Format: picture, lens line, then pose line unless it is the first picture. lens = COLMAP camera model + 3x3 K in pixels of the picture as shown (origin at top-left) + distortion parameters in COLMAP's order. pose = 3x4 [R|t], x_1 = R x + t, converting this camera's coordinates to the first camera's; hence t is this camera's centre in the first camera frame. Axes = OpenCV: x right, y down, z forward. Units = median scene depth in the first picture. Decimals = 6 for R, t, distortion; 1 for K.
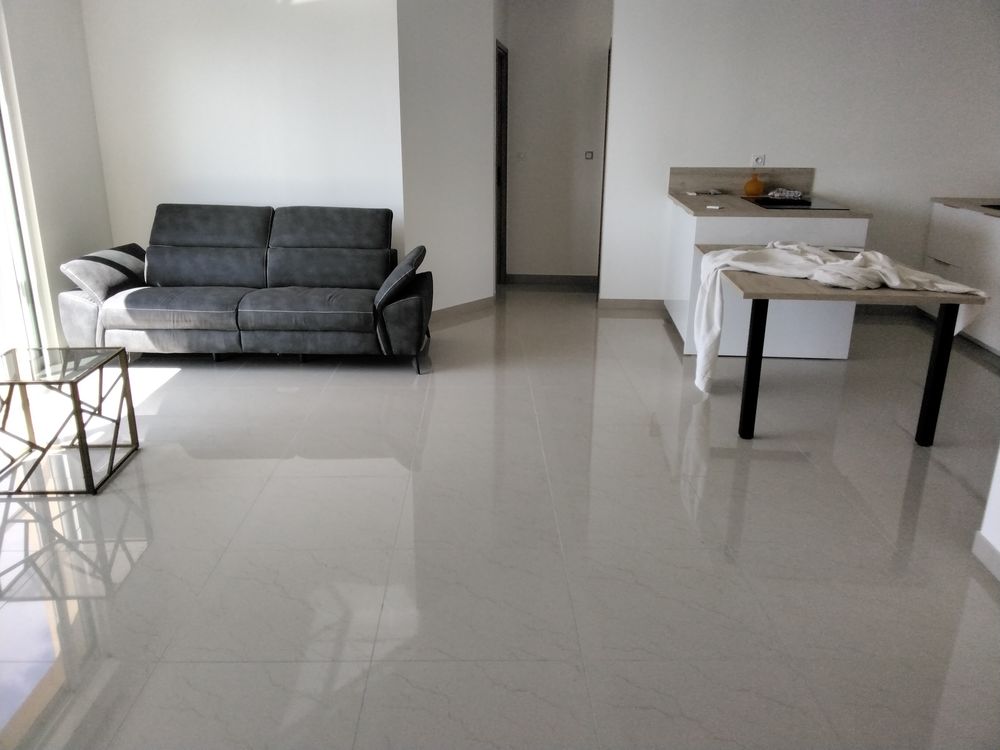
lens RADIAL K [[781.8, 0, 500.0], [0, 781.8, 375.0], [0, 0, 1]] dist [0.003922, -0.003943]
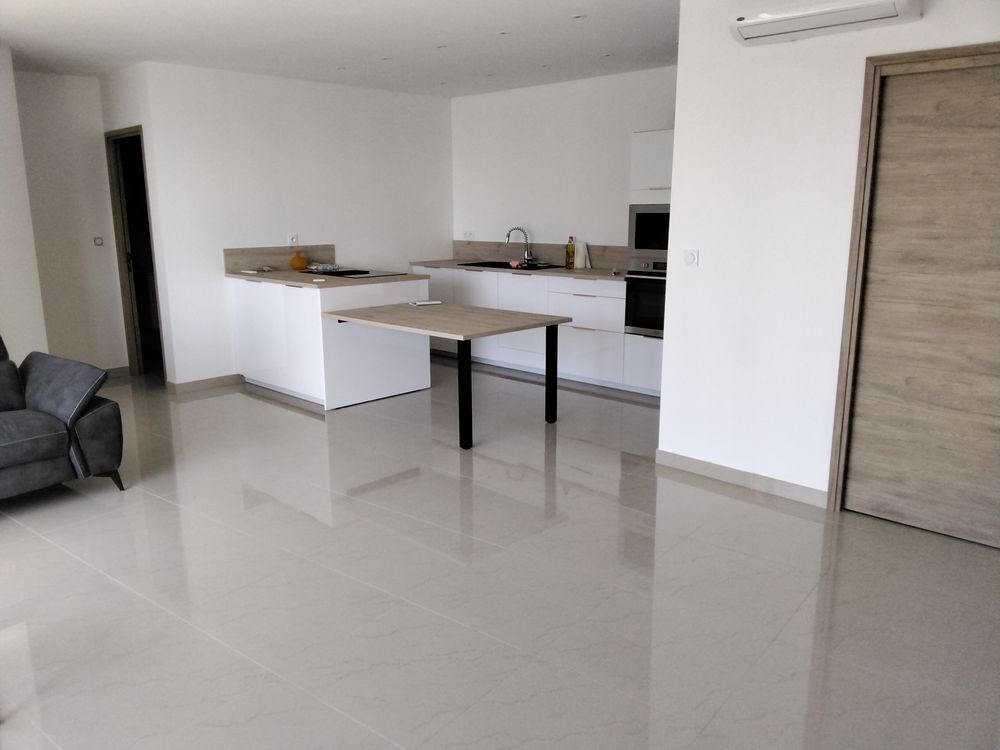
lens RADIAL K [[781.8, 0, 500.0], [0, 781.8, 375.0], [0, 0, 1]] dist [0.003922, -0.003943]
pose [[0.605946, -0.169625, 0.777211, -0.418174], [0.244170, 0.969500, 0.021228, -0.034500], [-0.757107, 0.176909, 0.628882, 0.092012]]
